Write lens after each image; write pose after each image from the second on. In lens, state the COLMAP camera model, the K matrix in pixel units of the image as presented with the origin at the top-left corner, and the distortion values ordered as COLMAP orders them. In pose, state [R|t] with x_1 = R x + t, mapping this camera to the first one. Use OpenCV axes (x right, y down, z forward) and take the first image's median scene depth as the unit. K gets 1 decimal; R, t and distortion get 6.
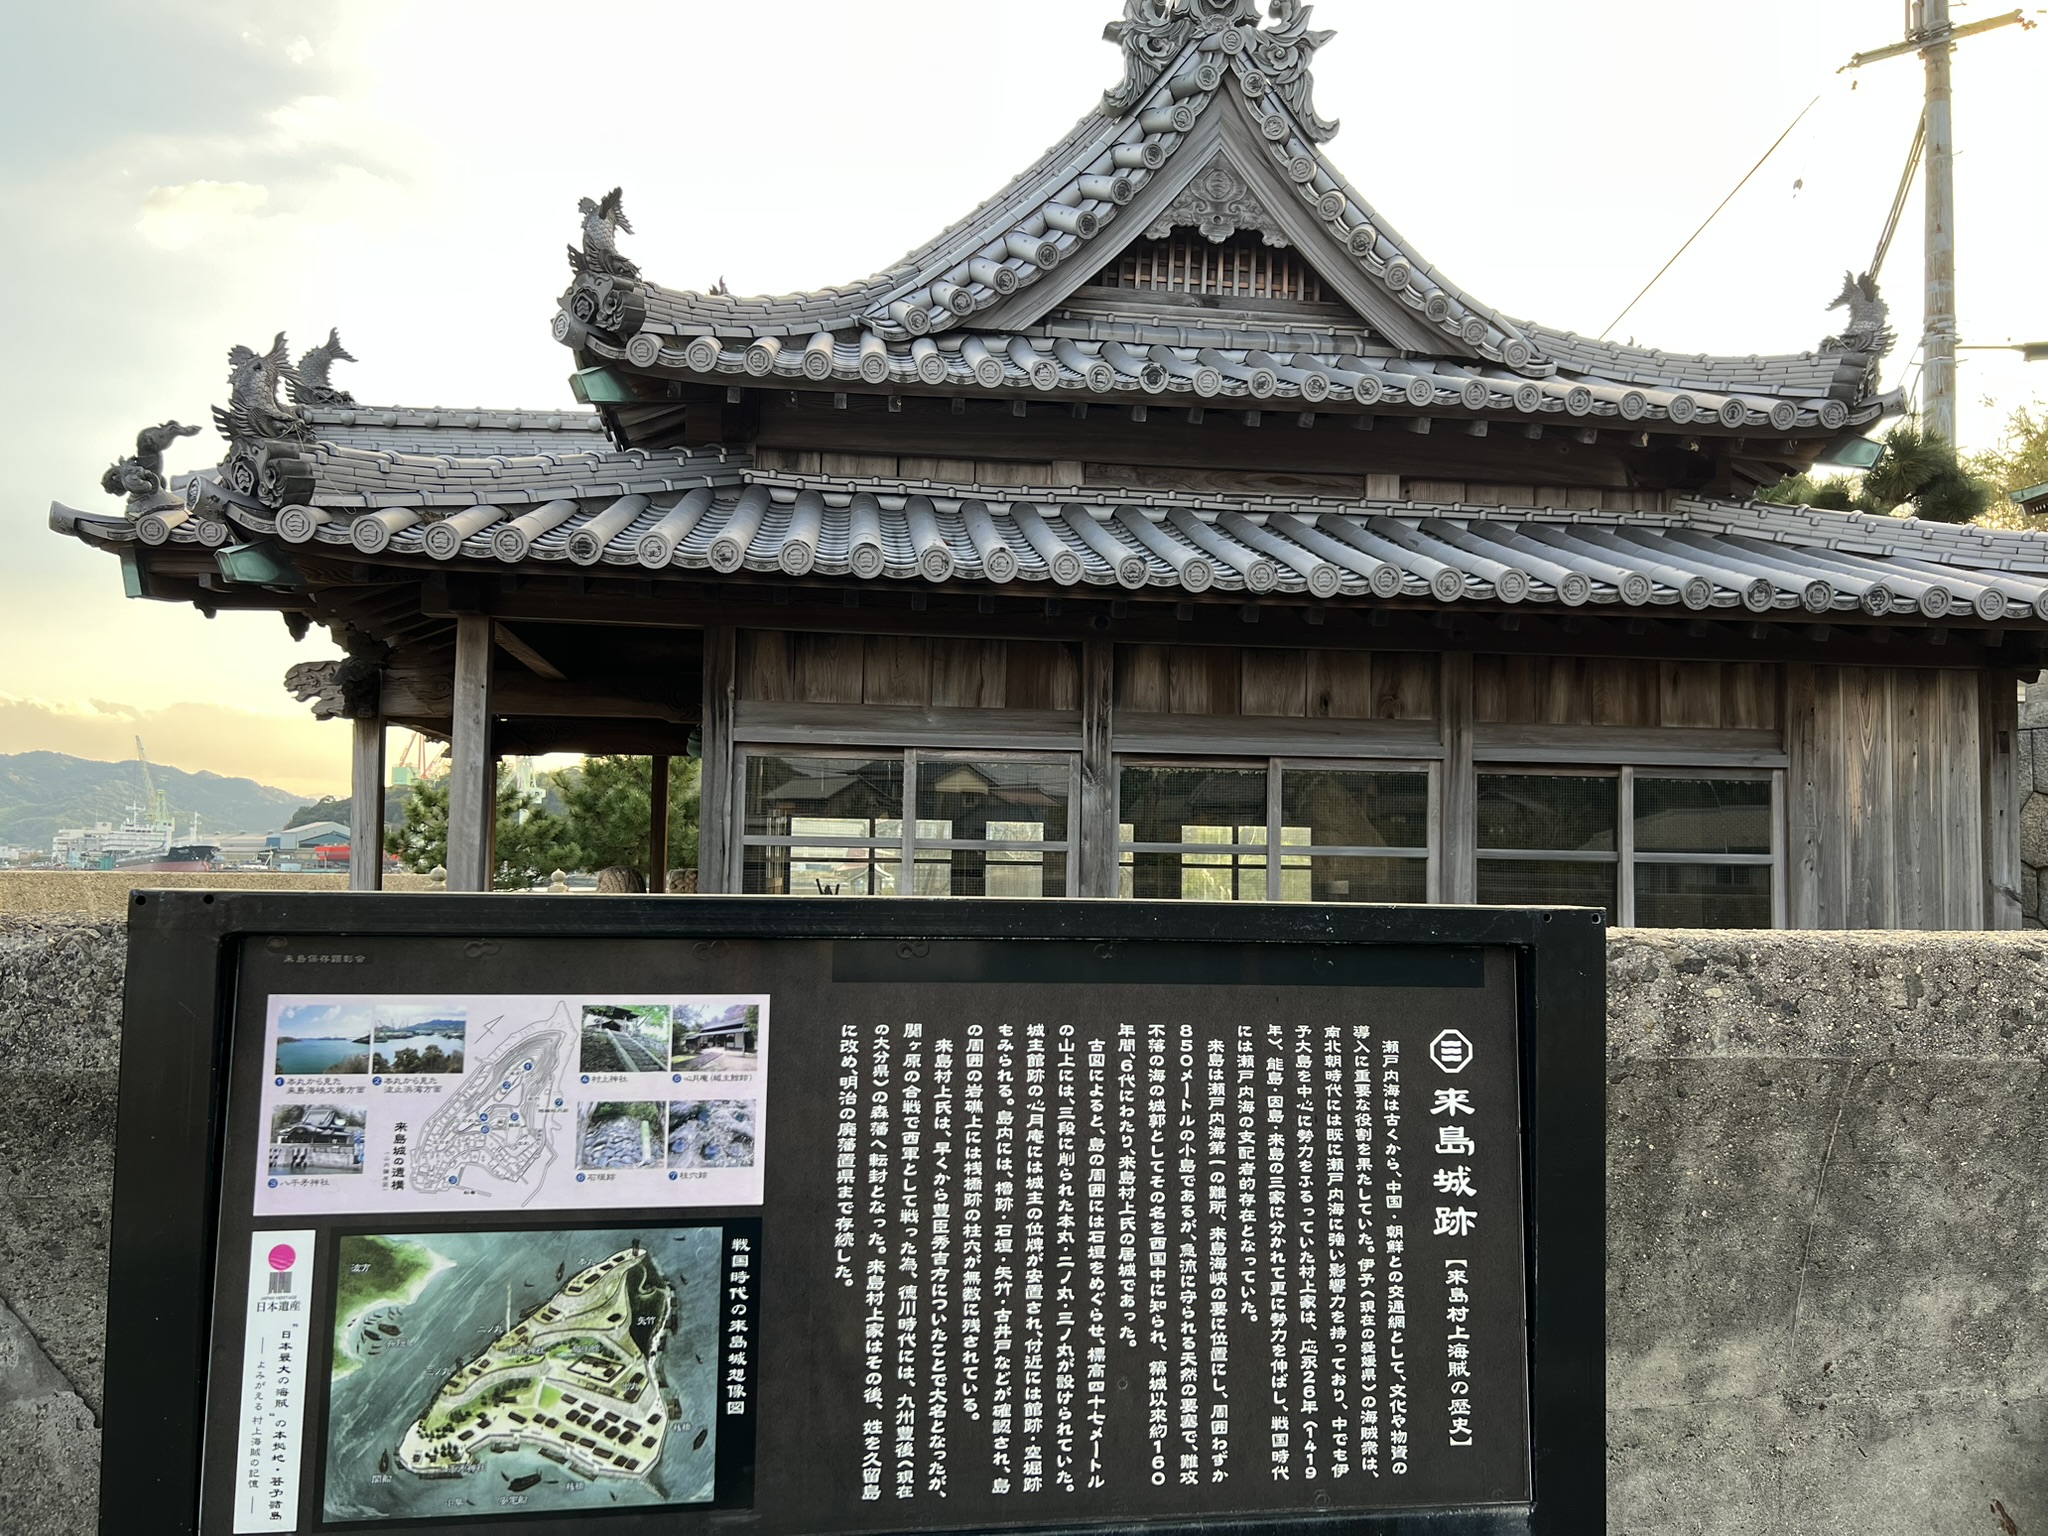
lens RADIAL K [[1536.2, 0, 1028.9], [0, 1536.2, 780.6], [0, 0, 1]] dist [0.052883, -0.054142]
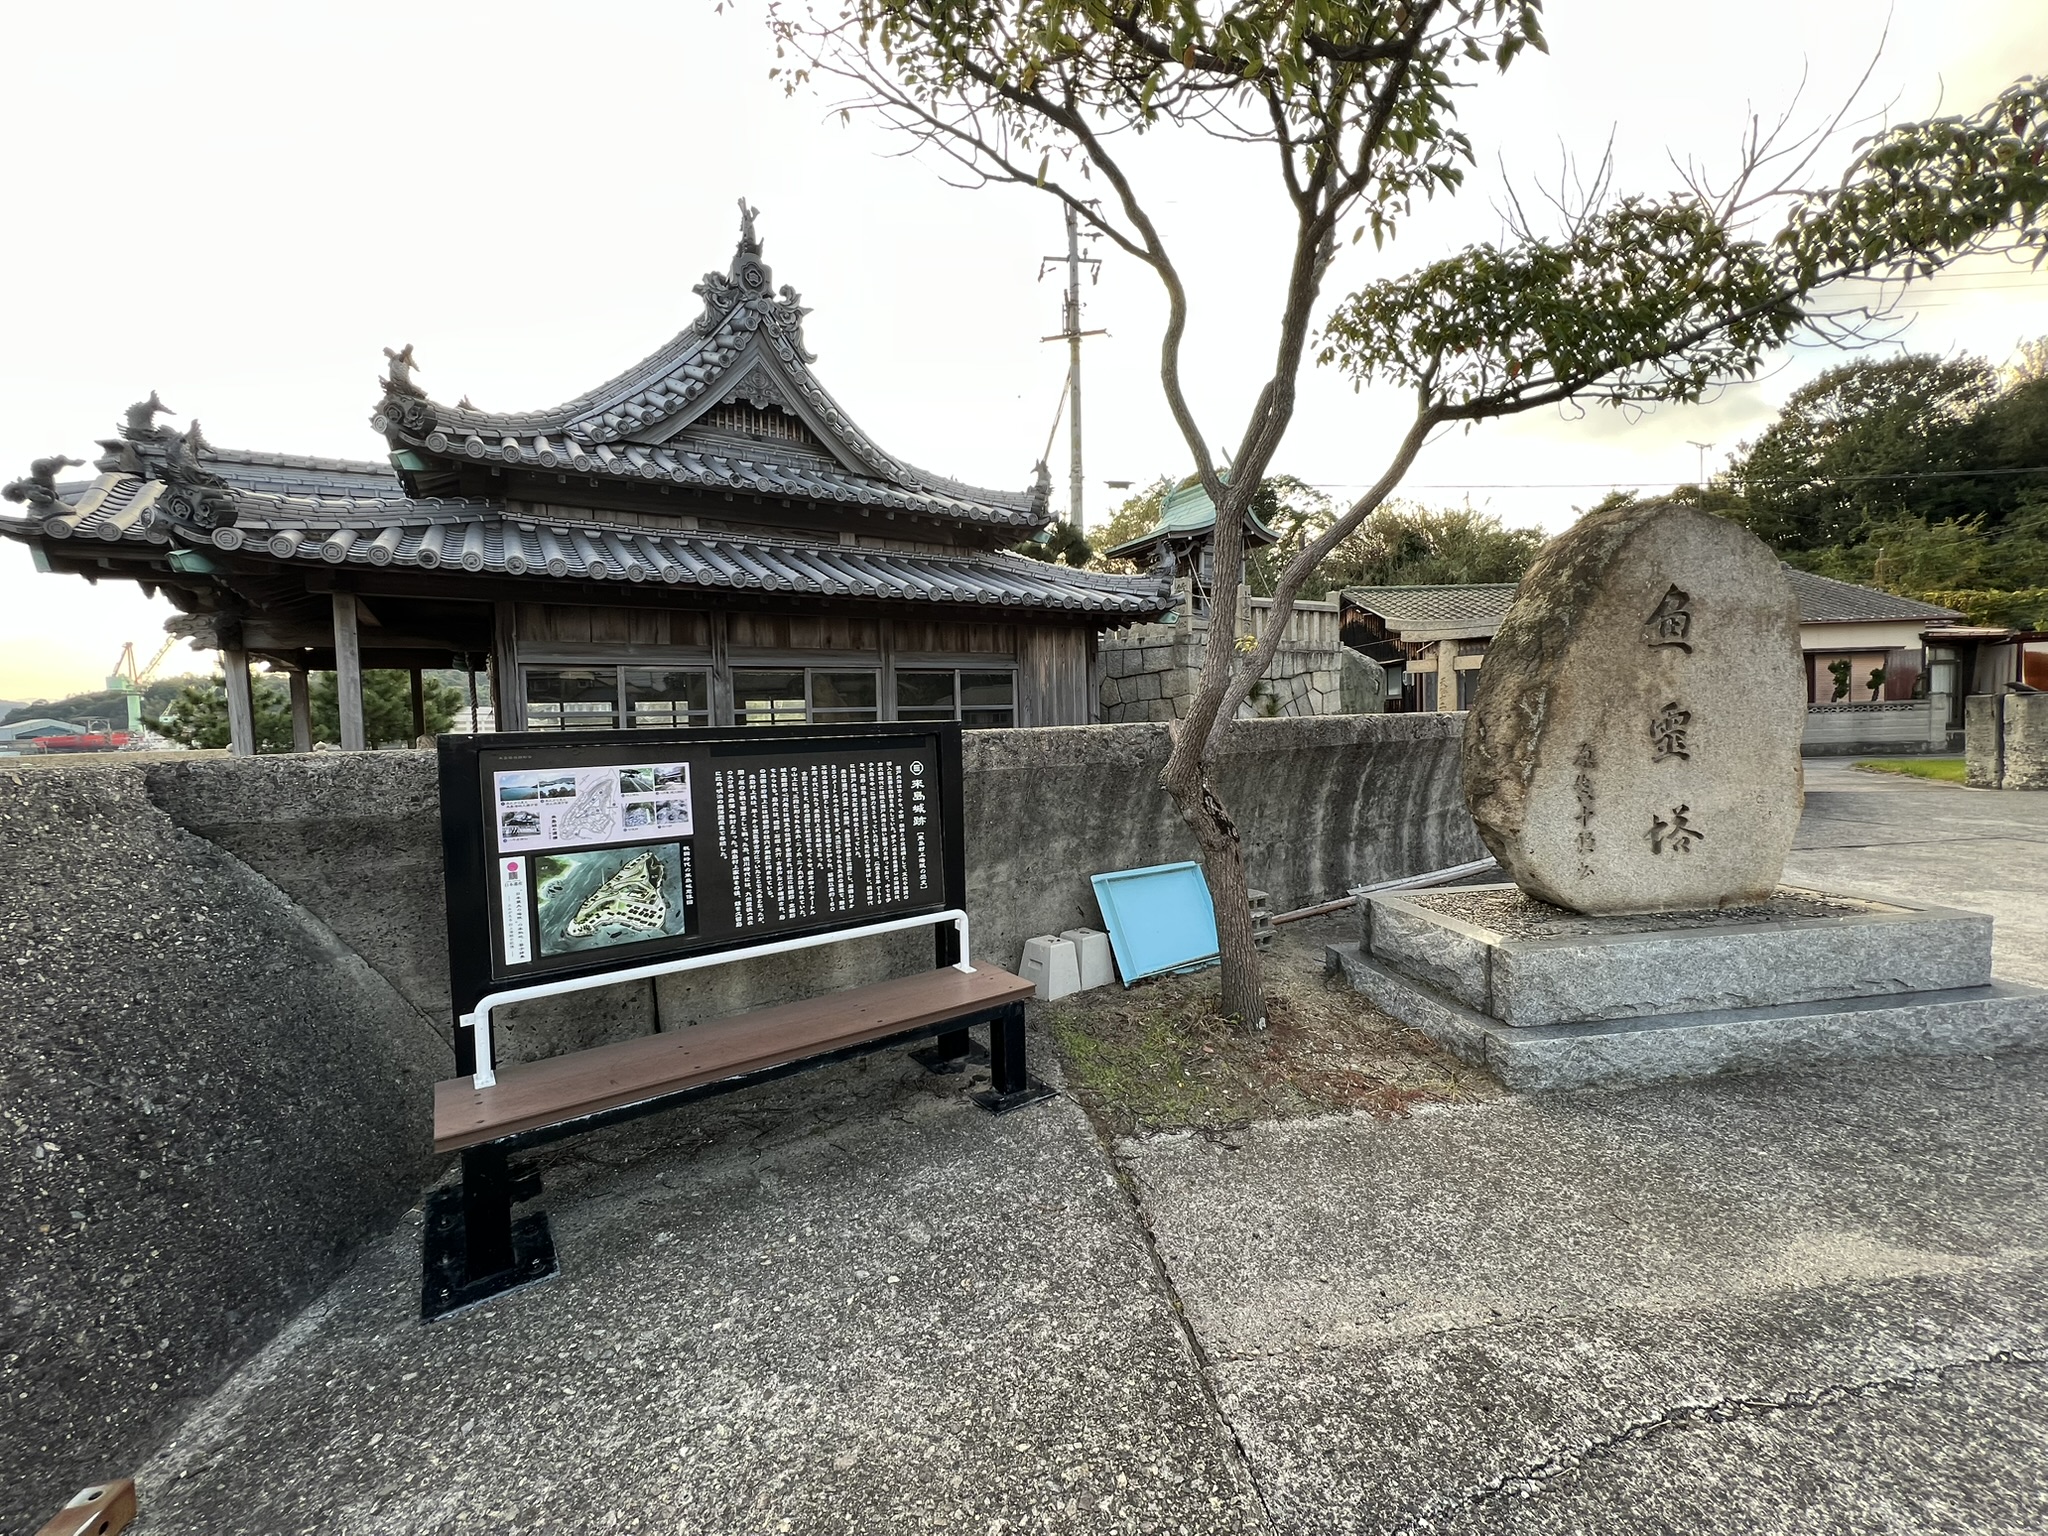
lens RADIAL K [[824.5, 0, 1025.4], [0, 824.5, 762.6], [0, 0, 1]] dist [-0.002047, 0.000026]
pose [[0.896769, -0.064129, 0.437828, -0.081514], [0.017026, 0.993711, 0.110675, -0.005179], [-0.442172, -0.091796, 0.892220, -0.183615]]
